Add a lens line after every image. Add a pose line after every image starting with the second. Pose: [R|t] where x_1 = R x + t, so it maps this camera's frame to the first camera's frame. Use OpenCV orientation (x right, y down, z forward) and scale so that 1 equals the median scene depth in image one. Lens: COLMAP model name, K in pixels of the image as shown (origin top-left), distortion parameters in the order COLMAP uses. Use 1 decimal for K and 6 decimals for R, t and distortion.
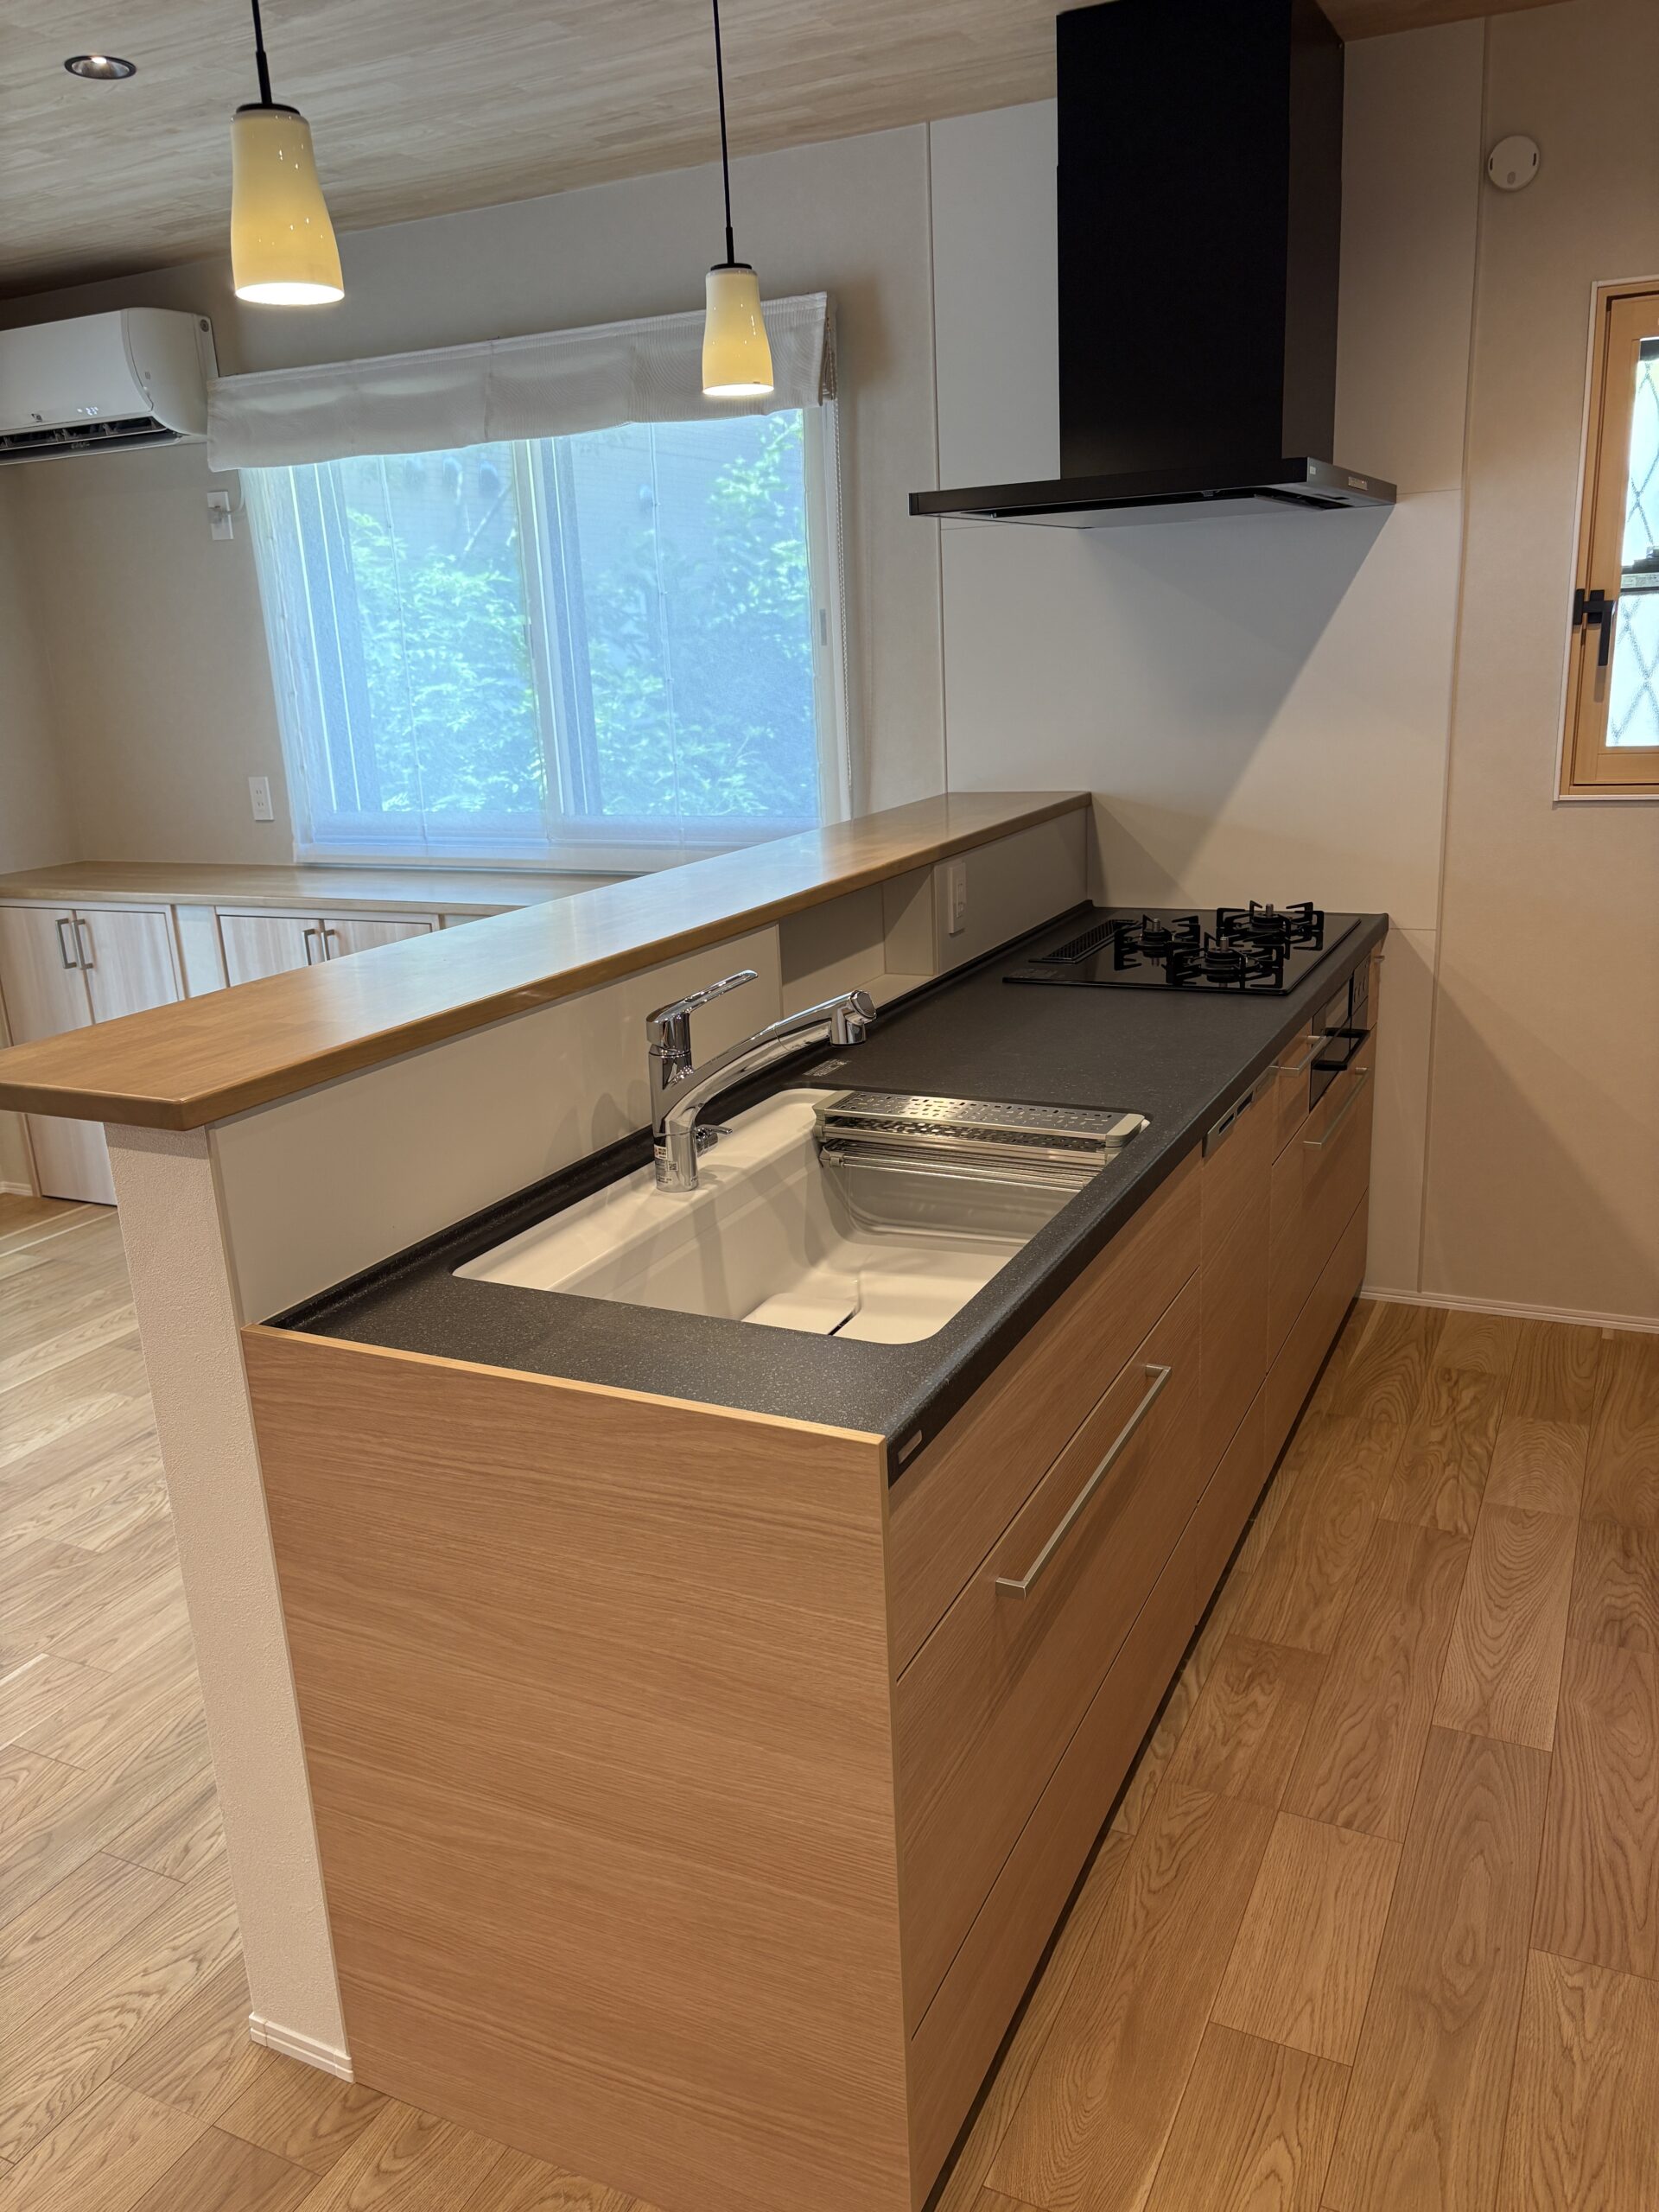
lens RADIAL K [[1670.1, 0, 831.9], [0, 1670.1, 1118.8], [0, 0, 1]] dist [0.040945, -0.034687]
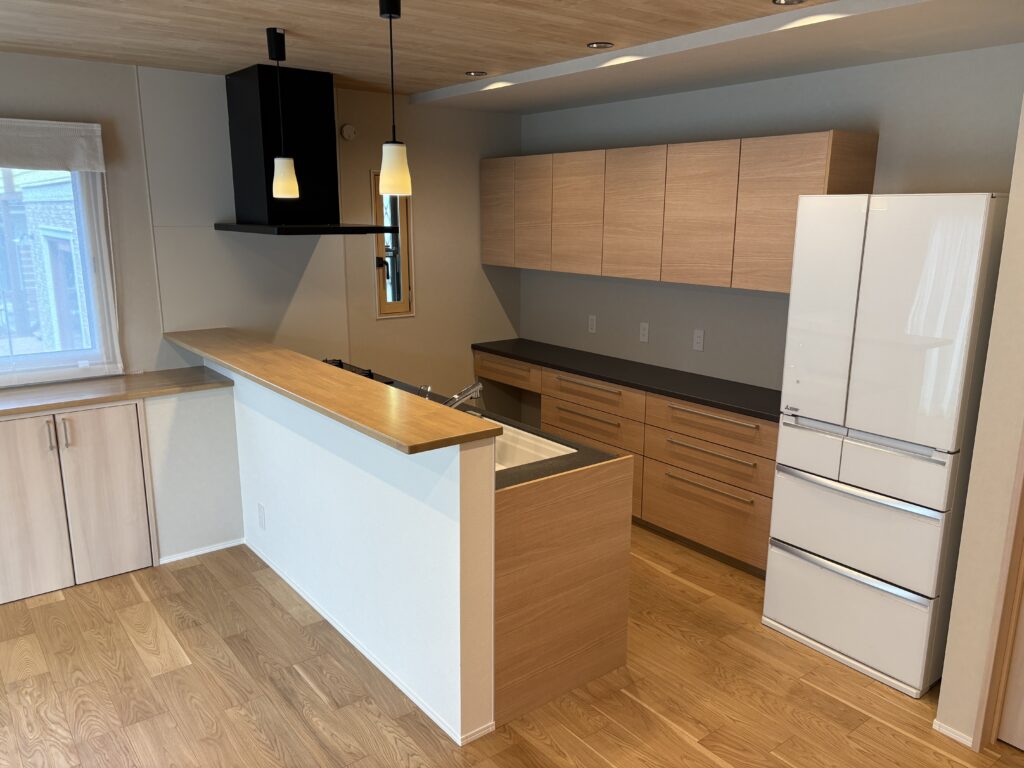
lens RADIAL K [[773.2, 0, 516.5], [0, 773.2, 389.3], [0, 0, 1]] dist [0.040945, -0.034687]
pose [[0.438350, -0.153176, 0.885656, -0.640153], [0.226977, 0.972299, 0.055821, -0.060316], [-0.869673, 0.176554, 0.460975, 0.068386]]
